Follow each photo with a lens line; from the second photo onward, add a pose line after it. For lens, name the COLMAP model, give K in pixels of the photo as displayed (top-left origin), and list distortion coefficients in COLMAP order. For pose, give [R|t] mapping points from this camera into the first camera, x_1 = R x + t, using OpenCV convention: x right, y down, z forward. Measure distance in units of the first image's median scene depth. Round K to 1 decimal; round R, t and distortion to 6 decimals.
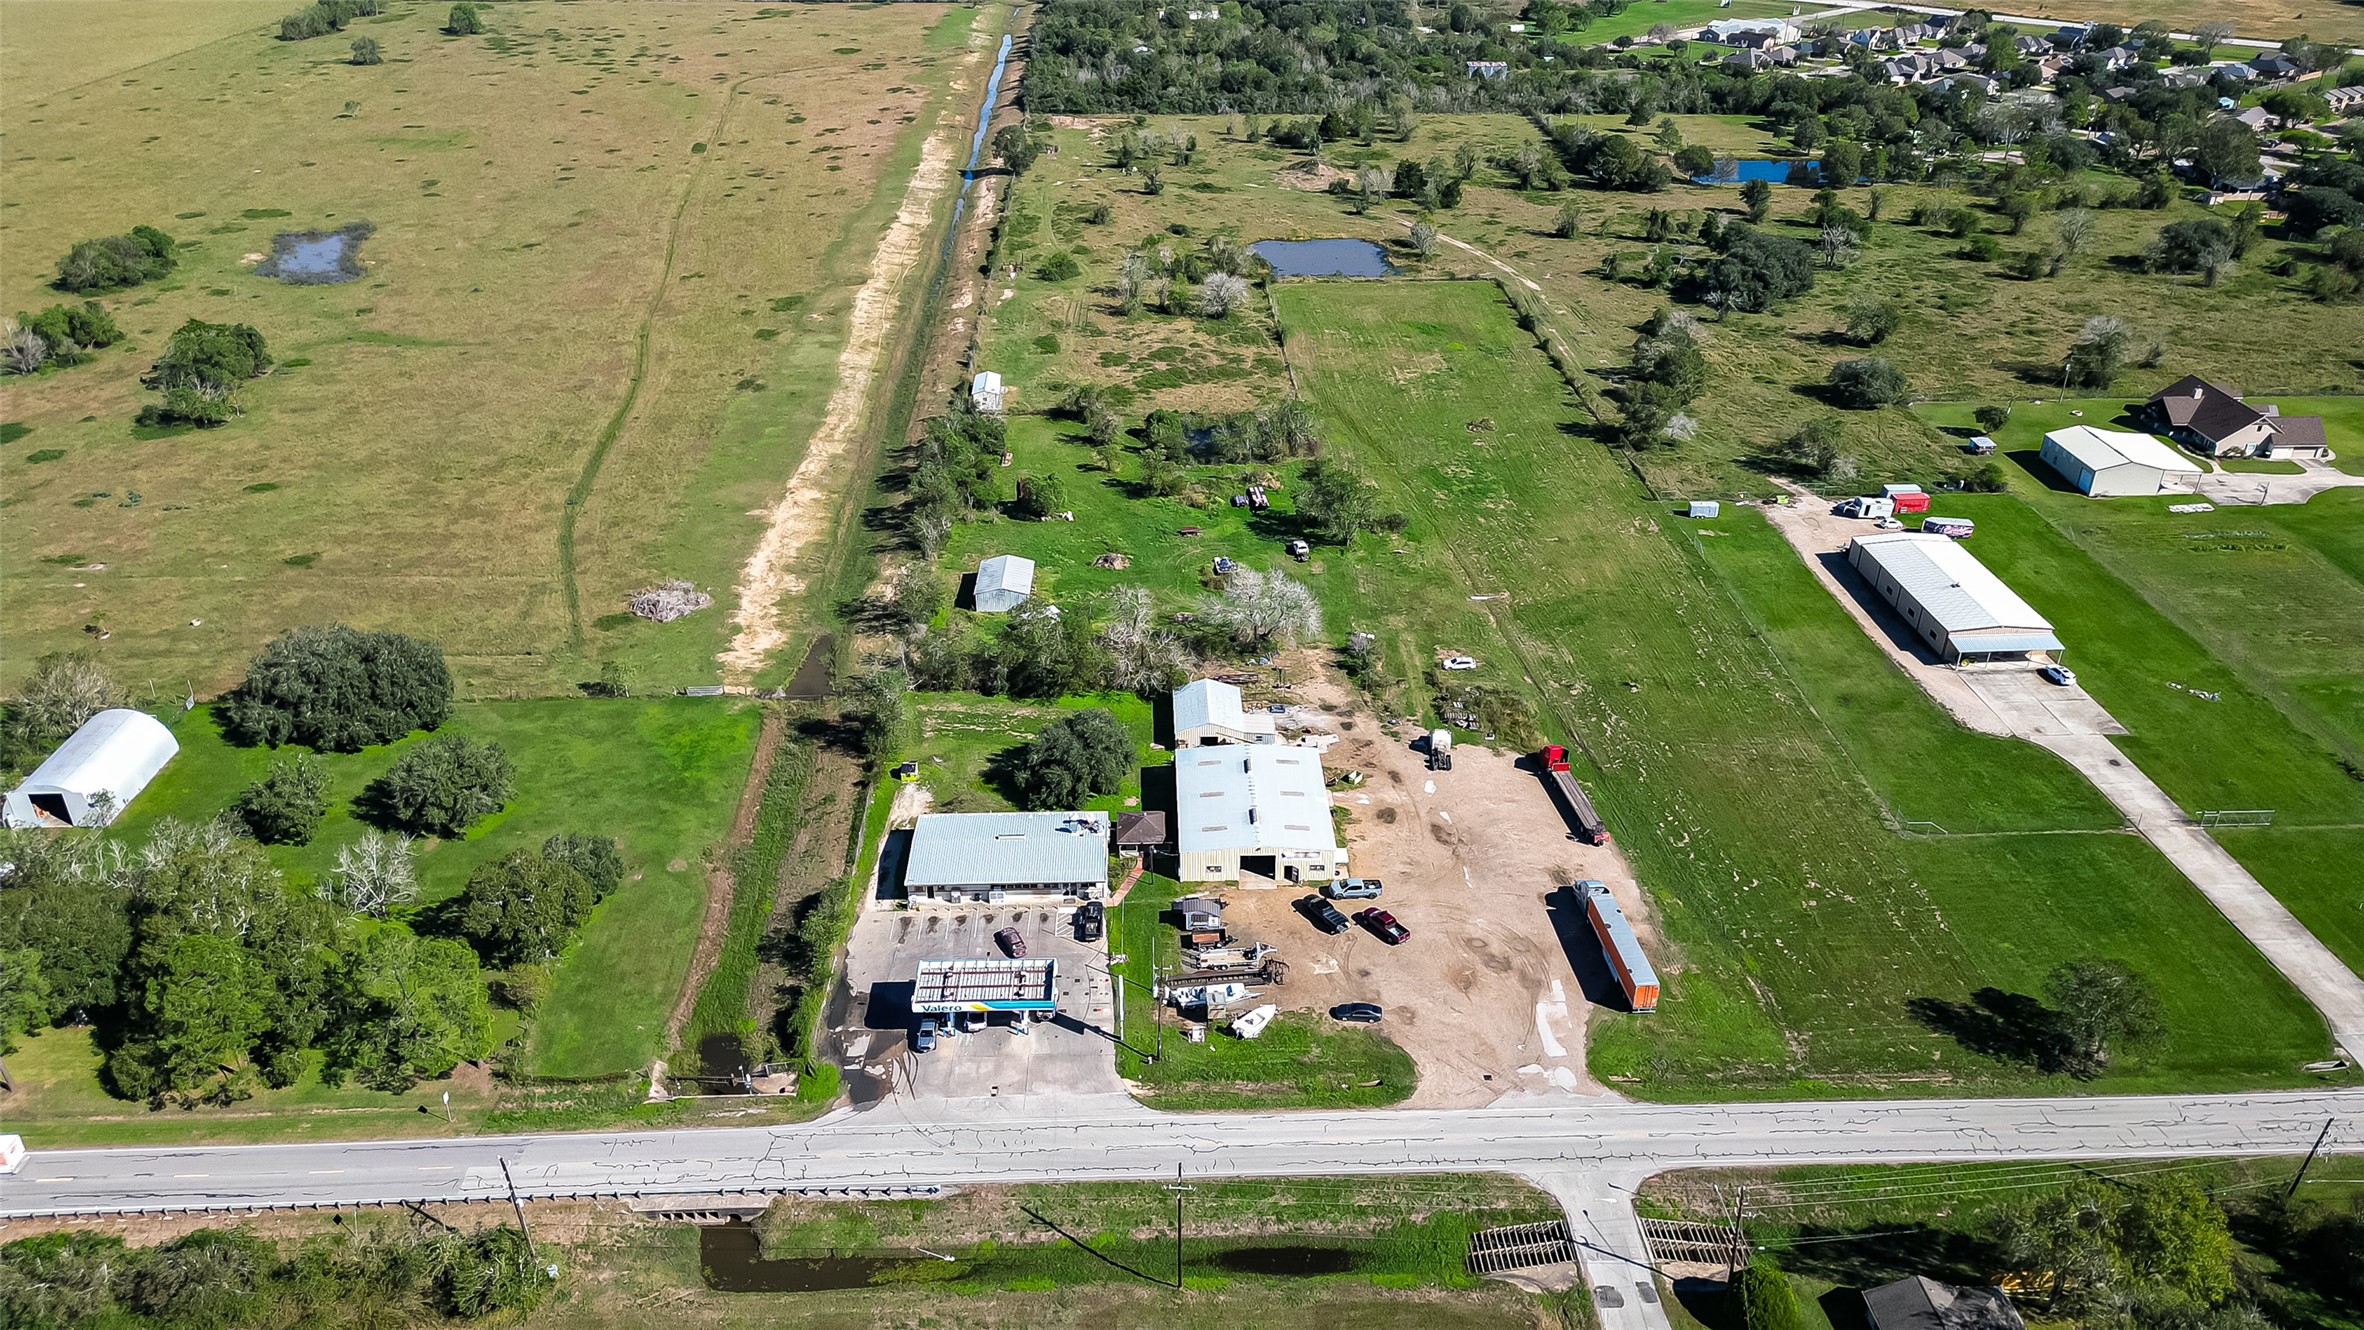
lens RADIAL K [[1649.3, 0, 1187.9], [0, 1649.3, 680.2], [0, 0, 1]] dist [0.091907, -0.102954]
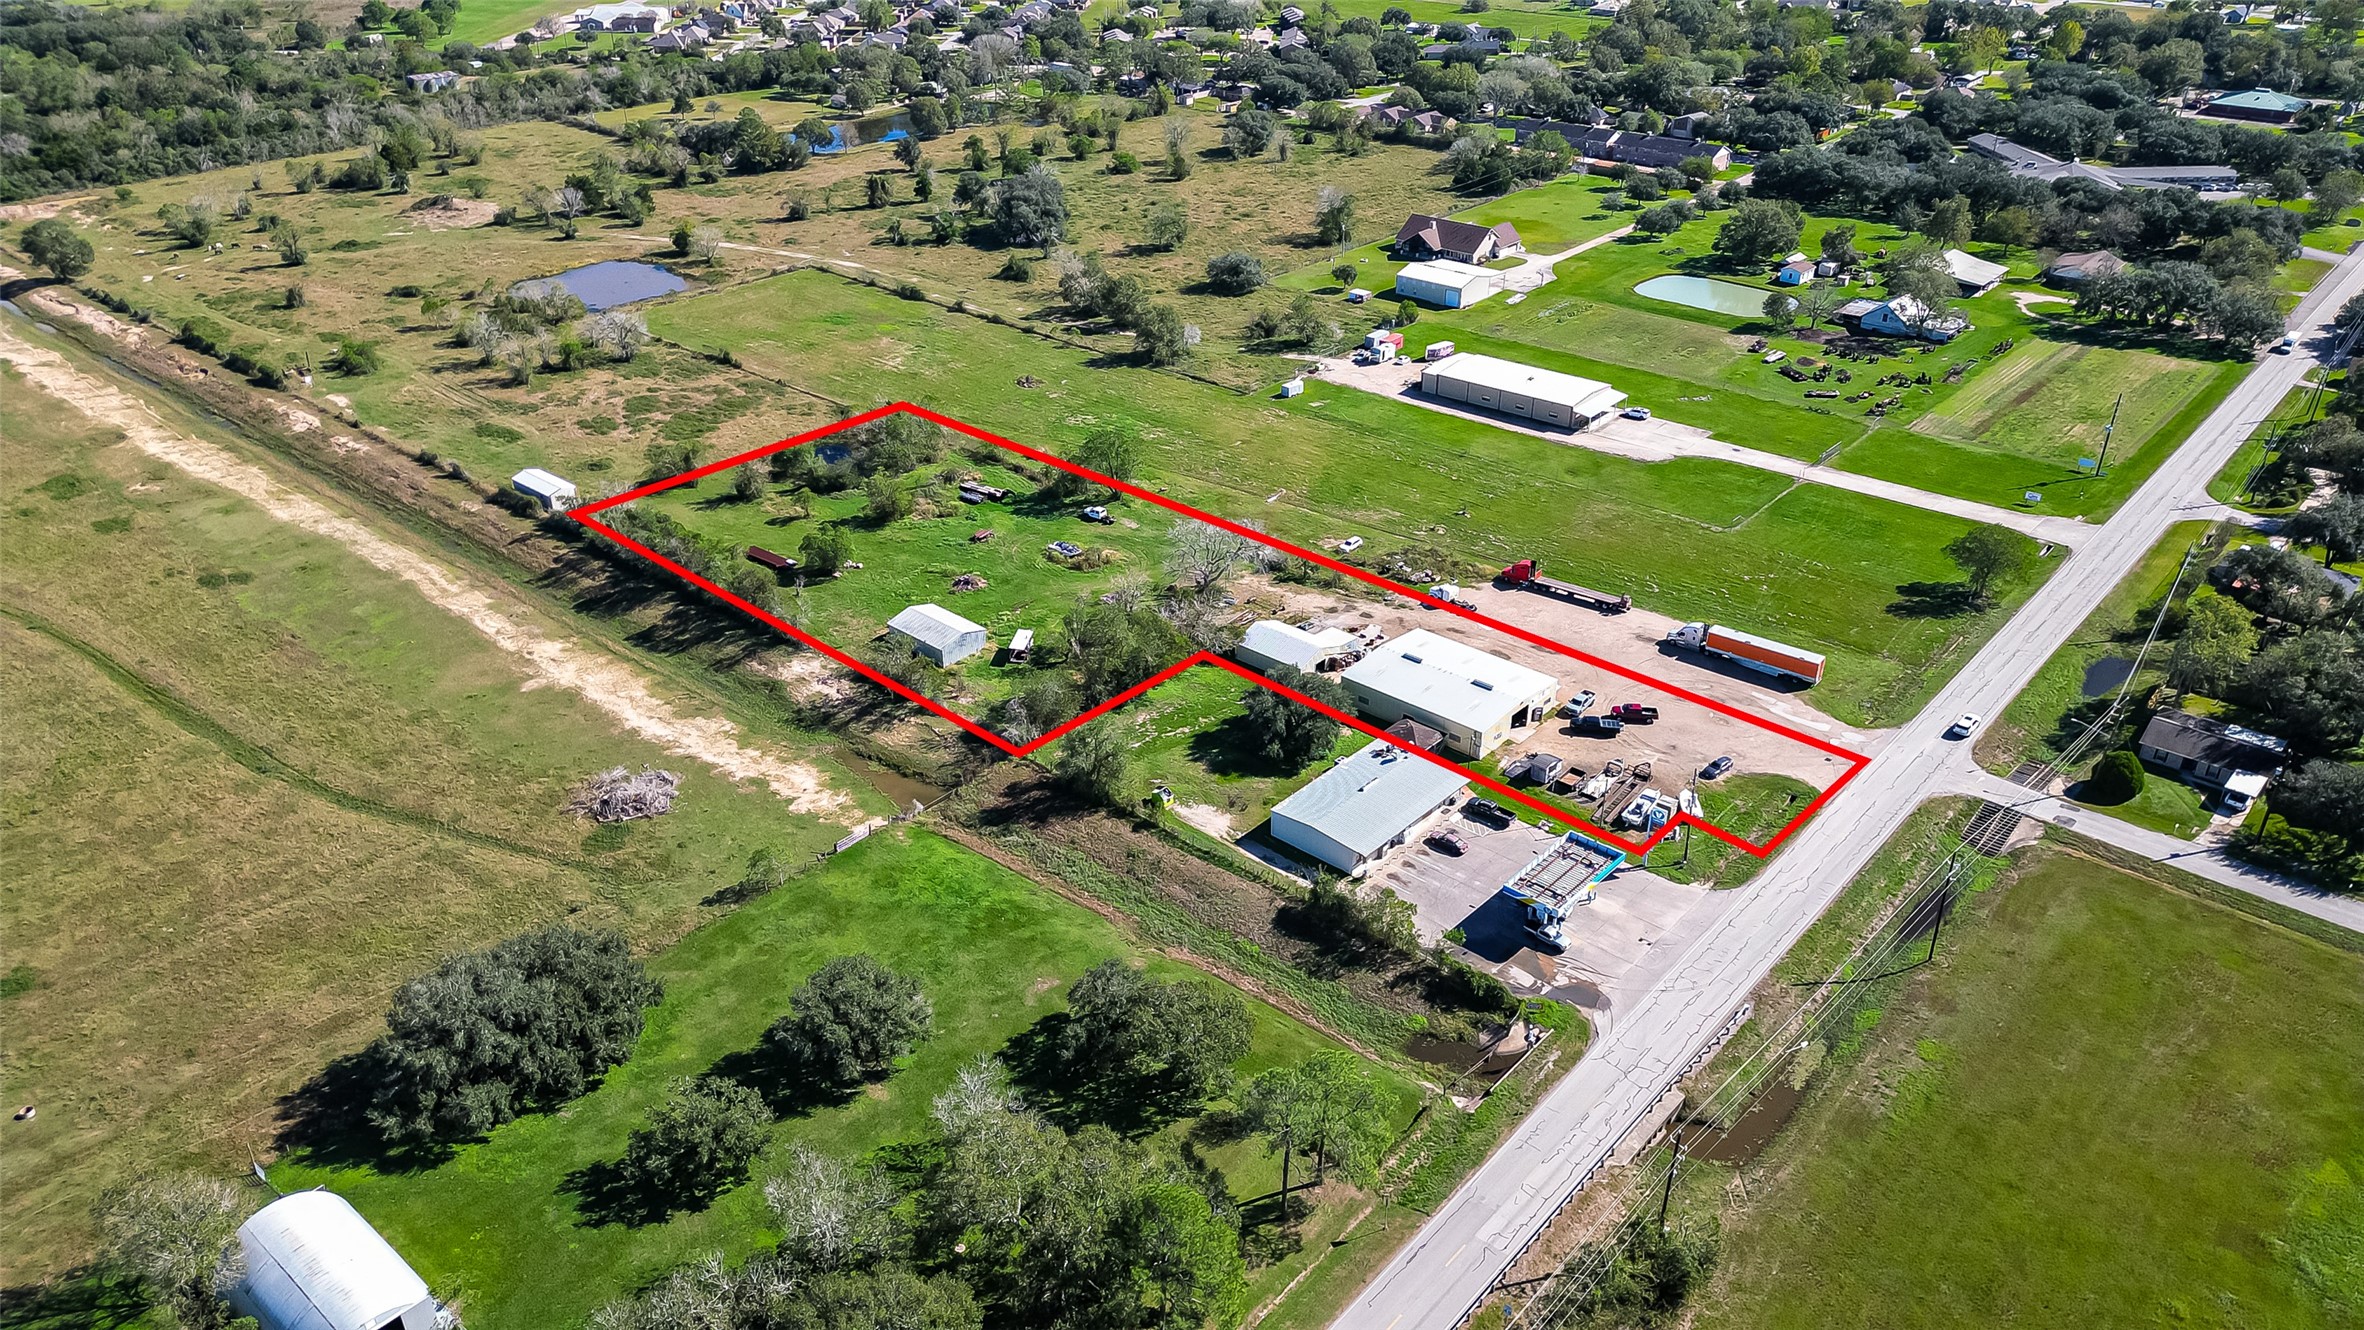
lens RADIAL K [[1649.3, 0, 1187.9], [0, 1649.3, 680.2], [0, 0, 1]] dist [0.091907, -0.102954]
pose [[0.686143, -0.362433, 0.630754, -0.673468], [0.358903, 0.922839, 0.139847, -0.124914], [-0.632769, 0.130424, 0.763277, 0.225349]]
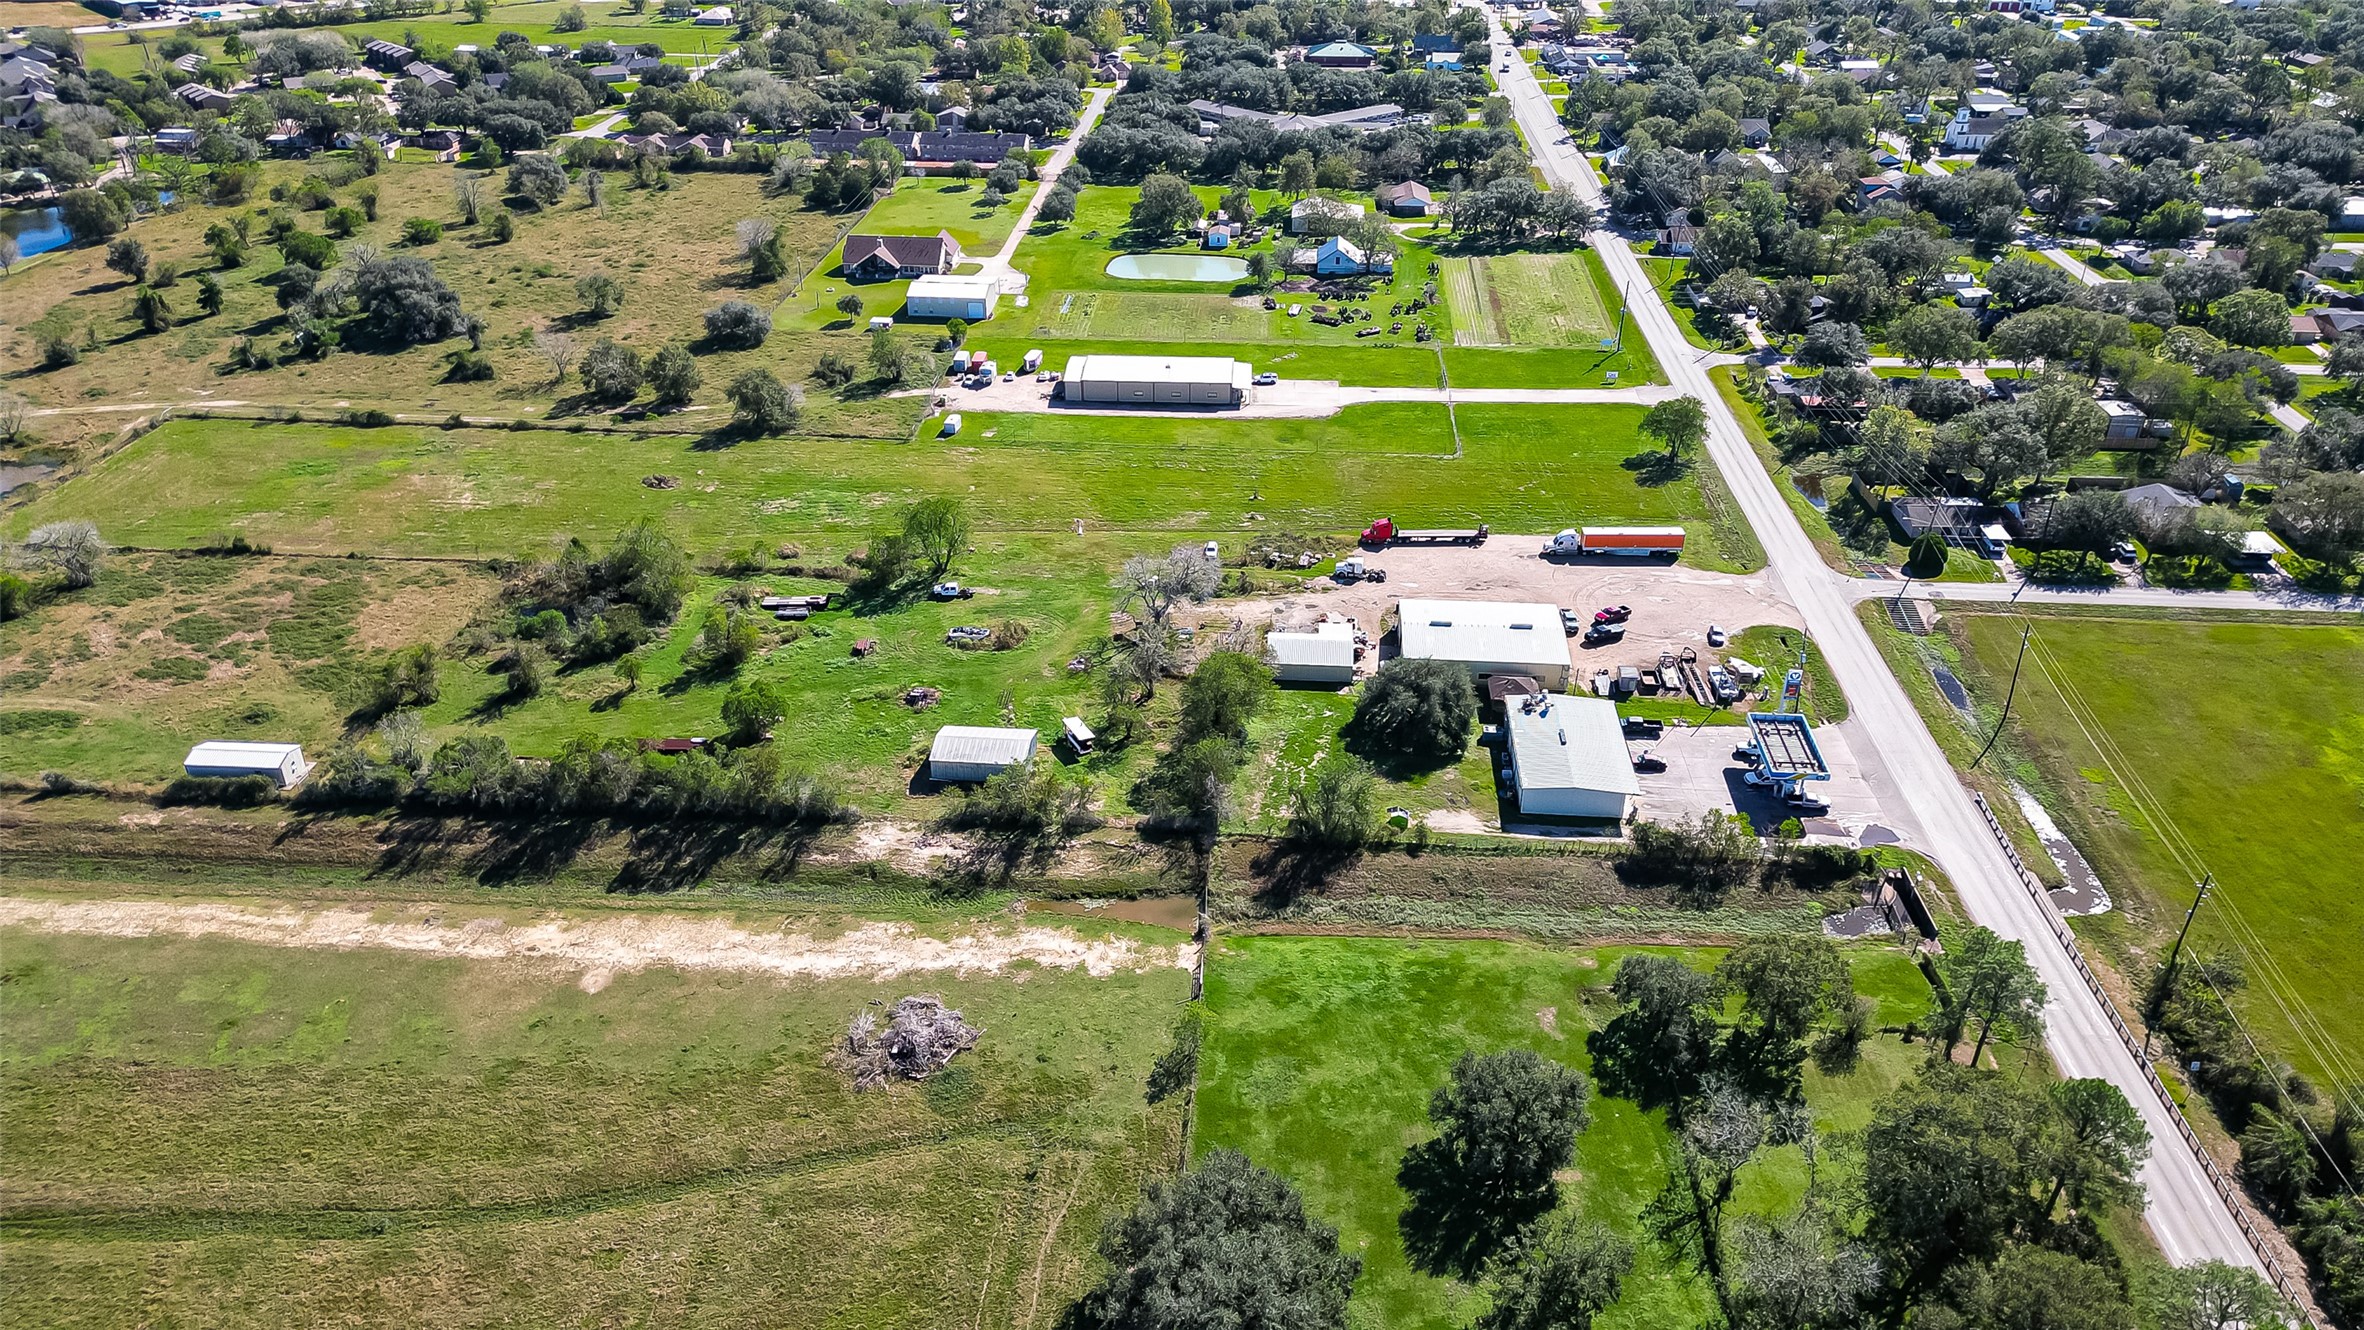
lens RADIAL K [[1649.3, 0, 1187.9], [0, 1649.3, 680.2], [0, 0, 1]] dist [0.091907, -0.102954]
pose [[0.105024, -0.489677, 0.865555, -0.871006], [0.482513, 0.786147, 0.386206, -0.389600], [-0.869570, 0.377081, 0.318840, 0.704948]]
